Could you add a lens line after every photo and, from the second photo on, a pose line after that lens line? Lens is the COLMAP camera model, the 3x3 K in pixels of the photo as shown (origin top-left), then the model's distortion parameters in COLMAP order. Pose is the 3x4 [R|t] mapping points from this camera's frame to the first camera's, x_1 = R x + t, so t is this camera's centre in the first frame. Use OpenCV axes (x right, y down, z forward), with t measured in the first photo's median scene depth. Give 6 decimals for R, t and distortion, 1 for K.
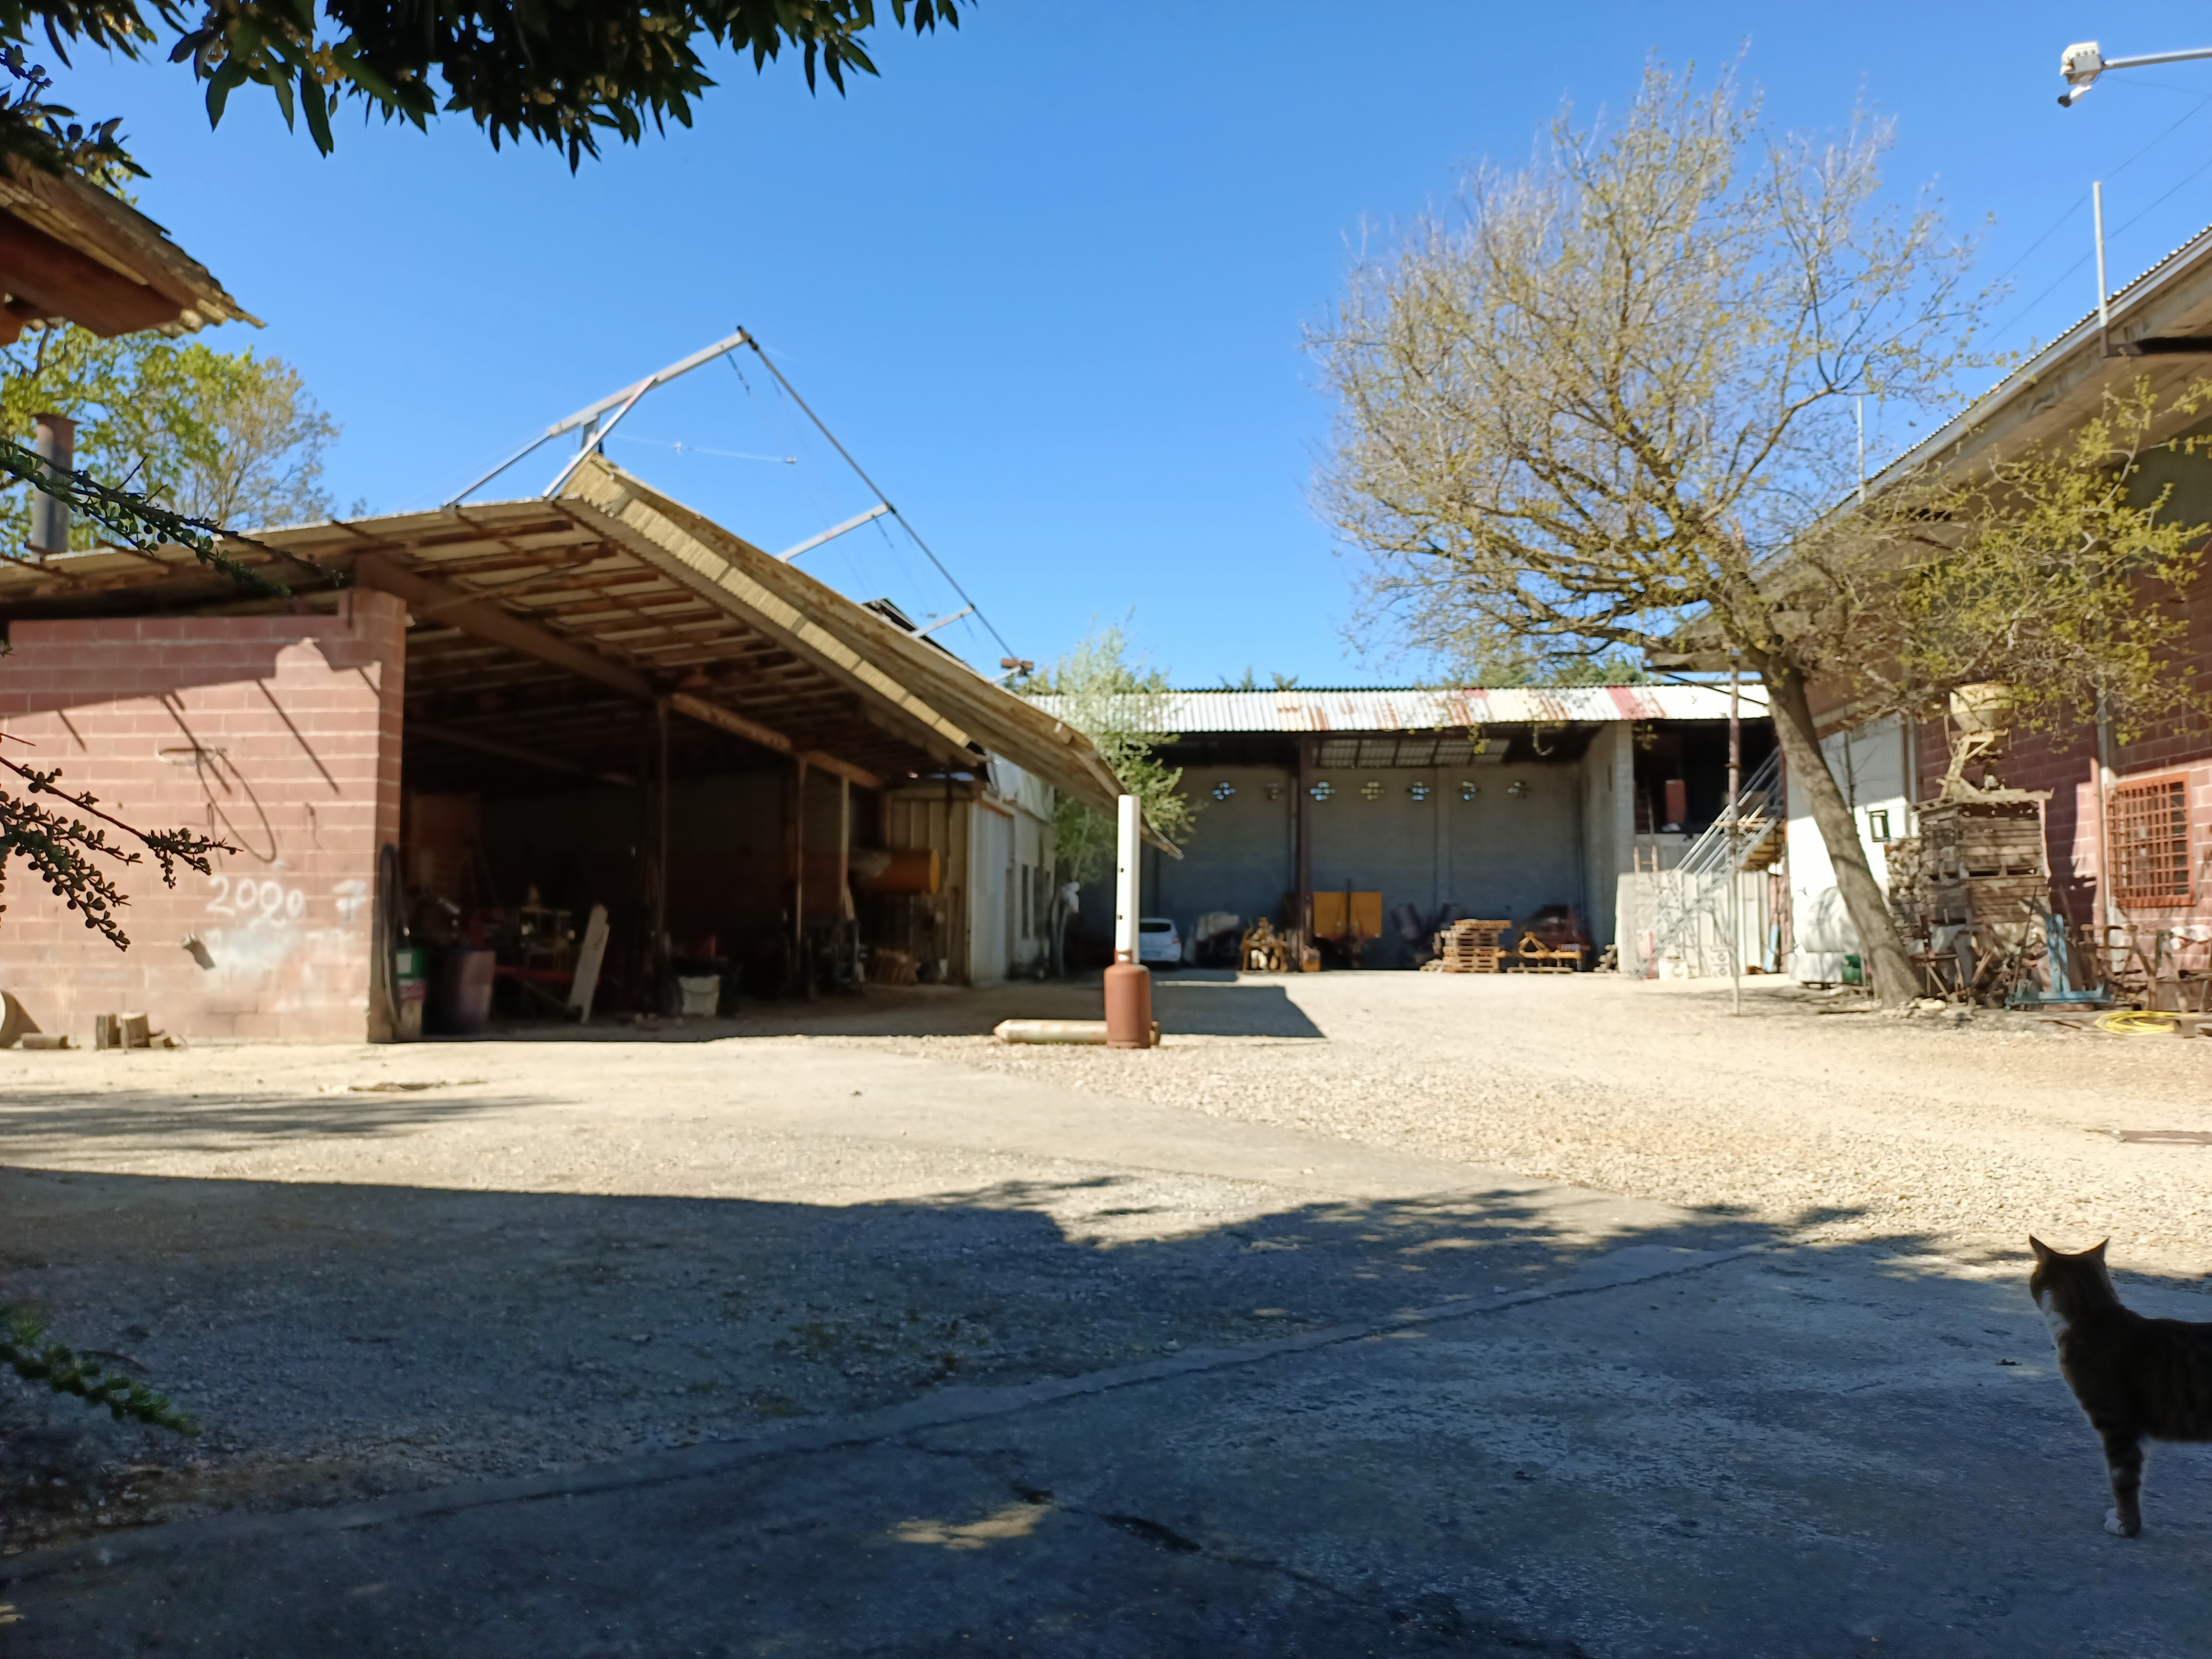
lens RADIAL K [[1596.4, 0, 1107.8], [0, 1596.4, 829.6], [0, 0, 1]] dist [0.028276, -0.034615]
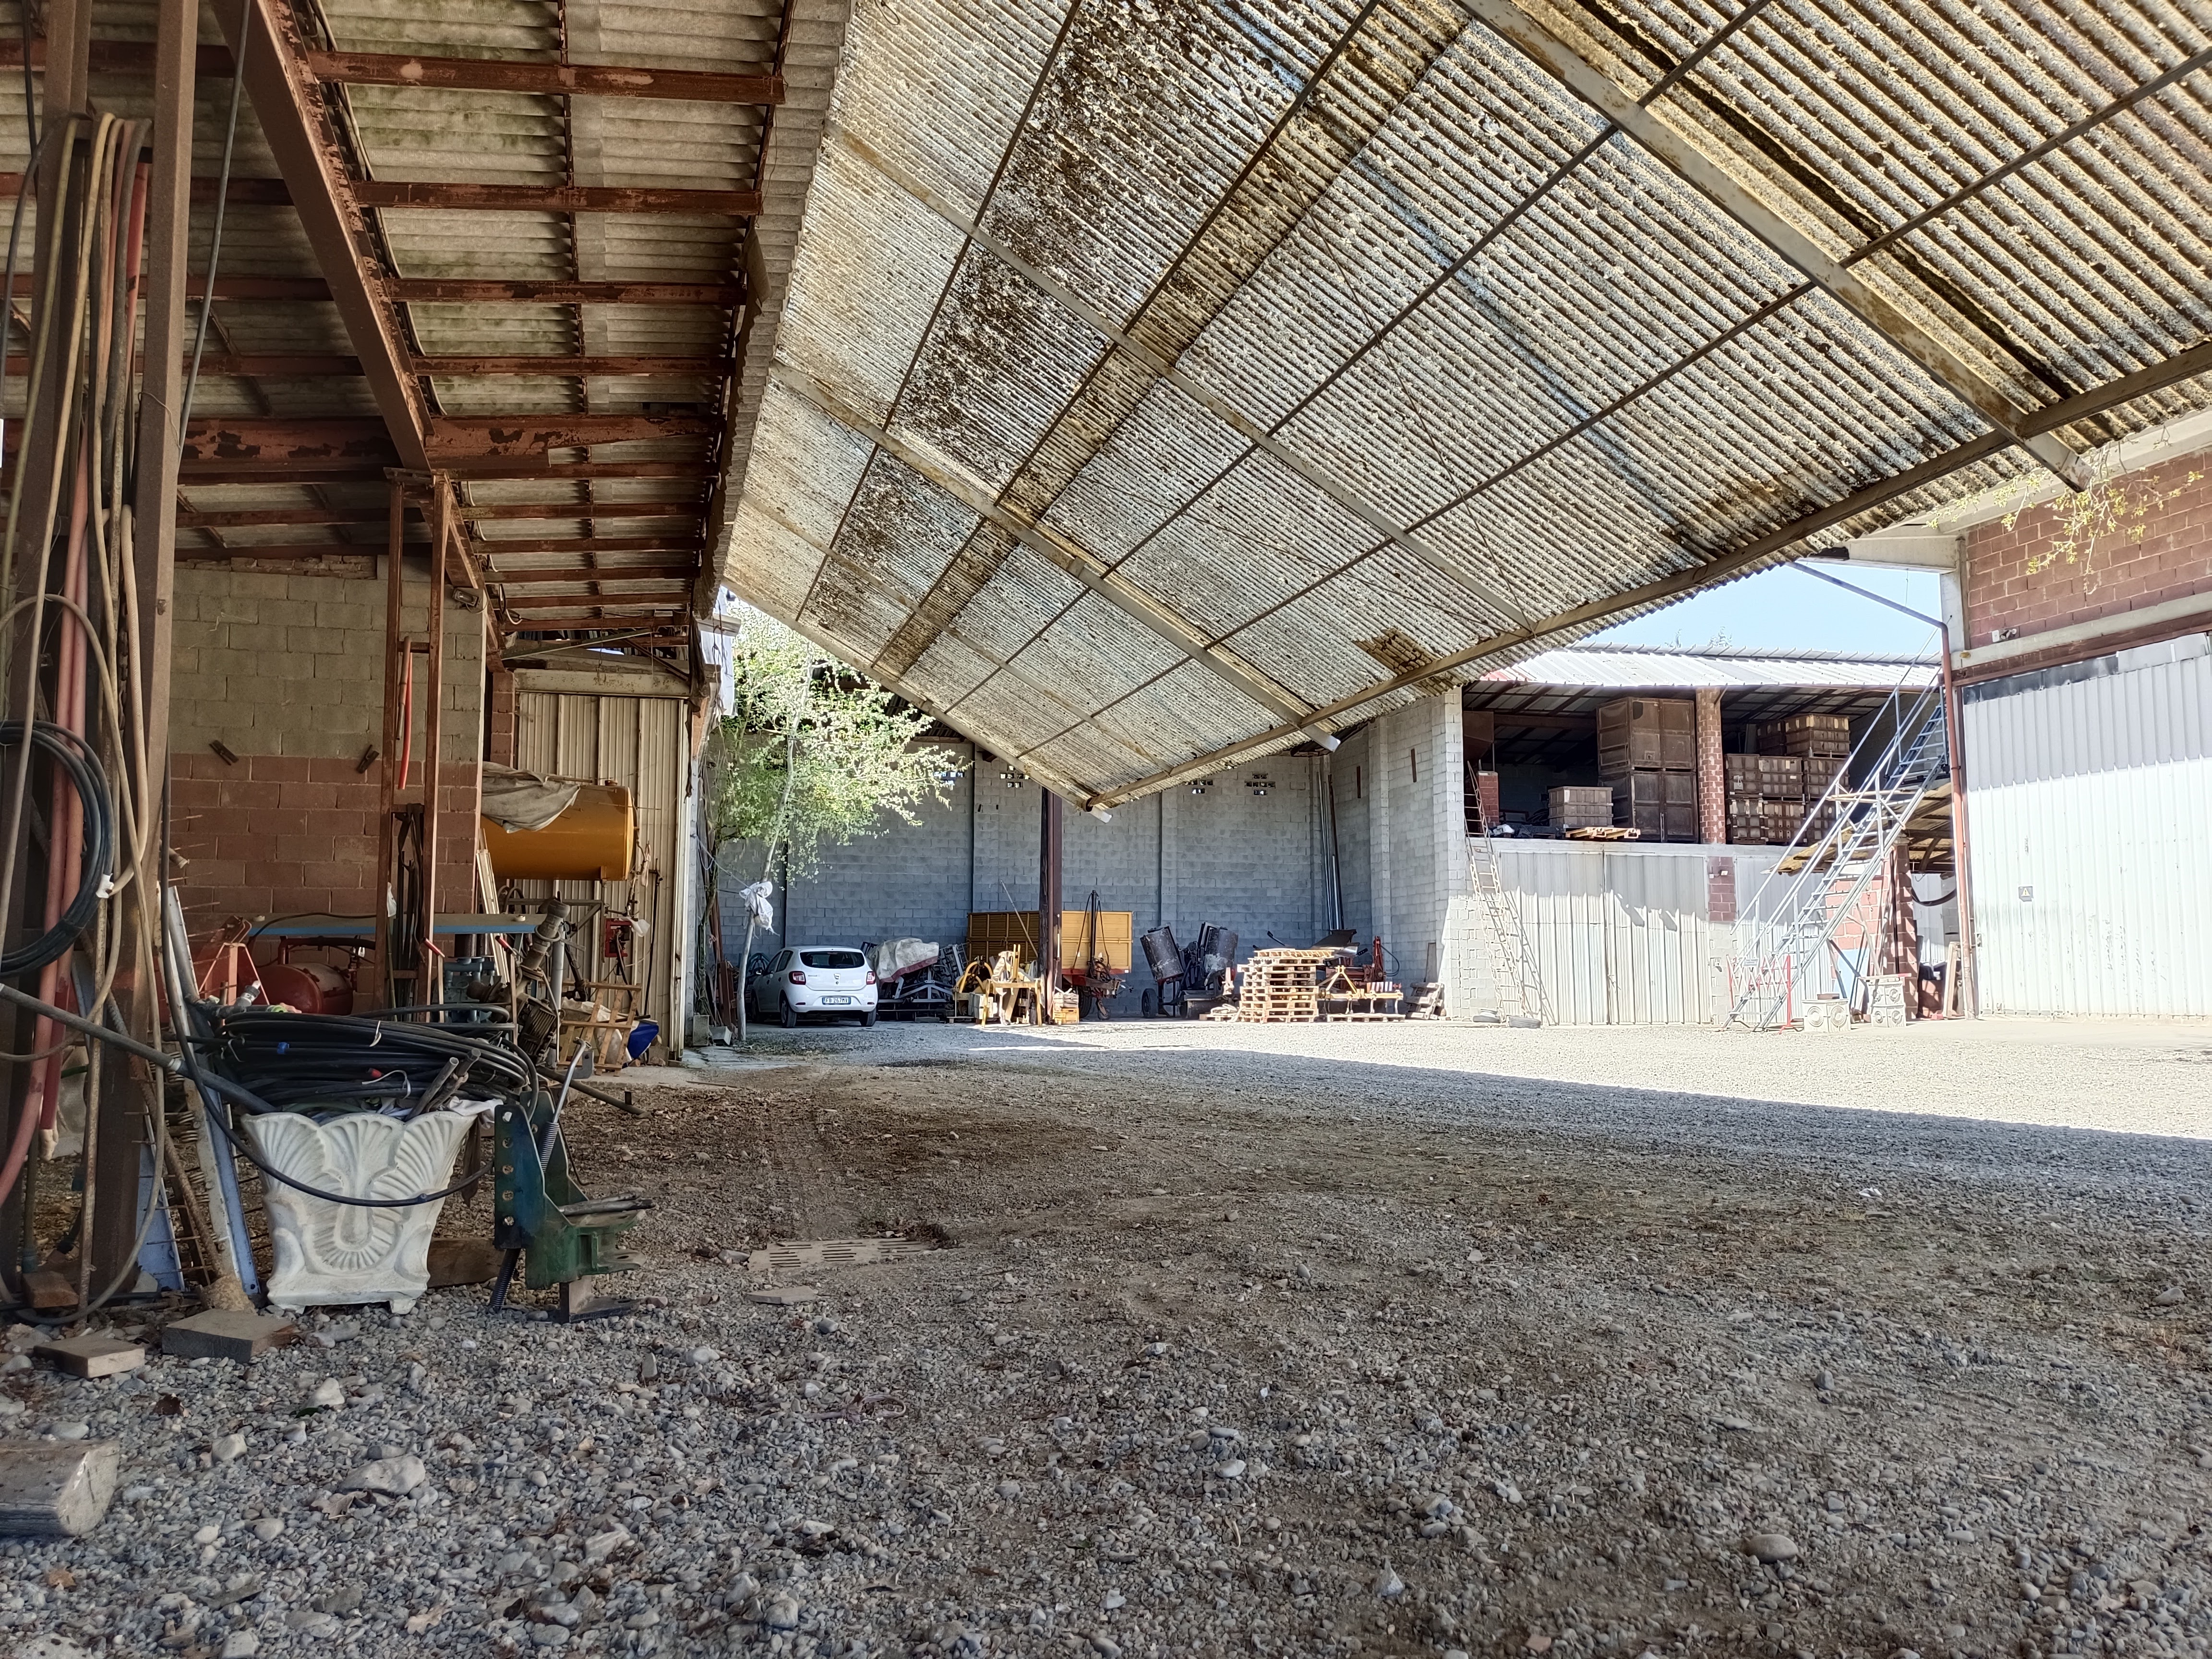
lens RADIAL K [[1596.4, 0, 1109.3], [0, 1596.4, 839.0], [0, 0, 1]] dist [0.028276, -0.034615]
pose [[0.926988, 0.027249, 0.374100, -0.112166], [-0.017864, 0.999433, -0.028533, 0.029025], [-0.374666, 0.019767, 0.926949, 0.358508]]
